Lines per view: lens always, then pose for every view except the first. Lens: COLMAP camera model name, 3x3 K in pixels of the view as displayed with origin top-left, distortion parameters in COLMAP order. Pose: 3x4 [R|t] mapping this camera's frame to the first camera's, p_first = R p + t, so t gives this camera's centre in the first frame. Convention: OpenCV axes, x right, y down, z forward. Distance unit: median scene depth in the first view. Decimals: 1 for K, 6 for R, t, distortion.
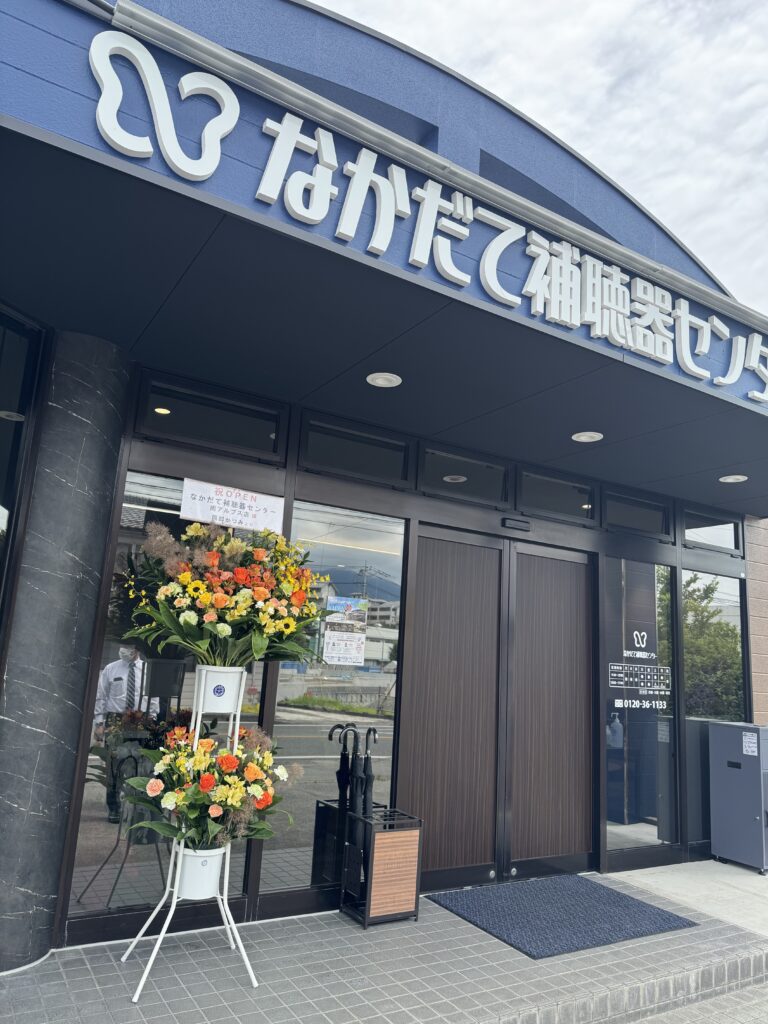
lens RADIAL K [[714.9, 0, 387.7], [0, 714.9, 508.5], [0, 0, 1]] dist [0.031131, -0.040606]
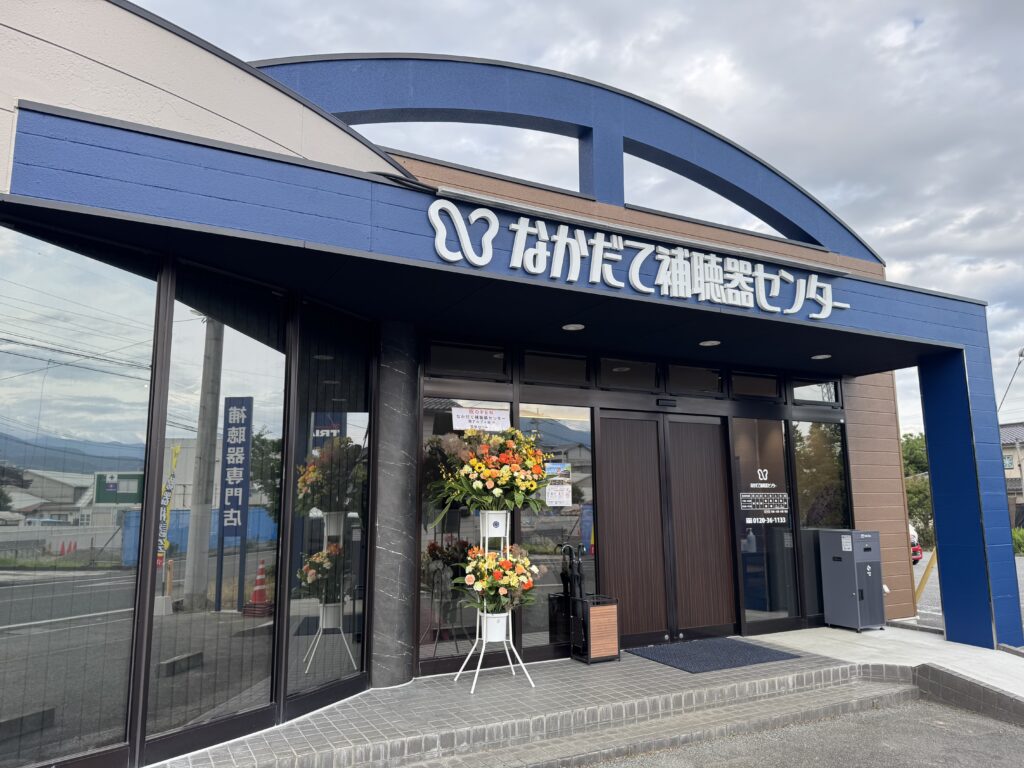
lens RADIAL K [[714.9, 0, 510.9], [0, 714.9, 378.9], [0, 0, 1]] dist [0.031131, -0.040606]
pose [[0.995298, -0.077124, -0.058605, -0.069460], [0.079132, 0.996326, 0.032751, -0.148977], [0.055864, -0.037234, 0.997744, -0.700522]]
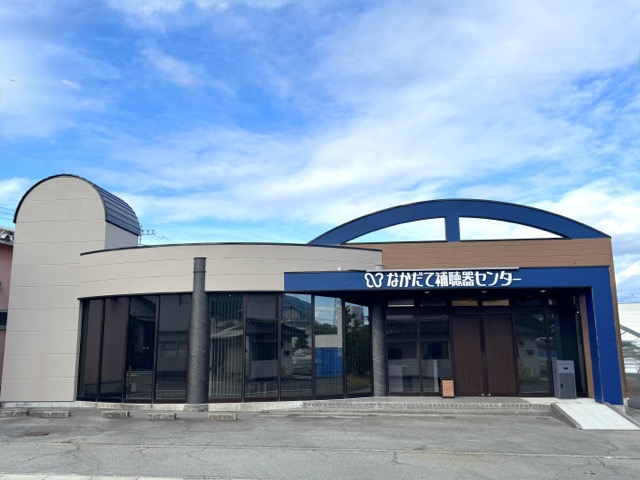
lens RADIAL K [[553.5, 0, 315.4], [0, 553.5, 242.1], [0, 0, 1]] dist [0.016978, -0.010977]
pose [[0.785535, -0.170421, -0.594887, 2.082757], [0.173128, 0.983465, -0.053127, -0.537896], [0.594105, -0.061258, 0.802051, -3.076004]]
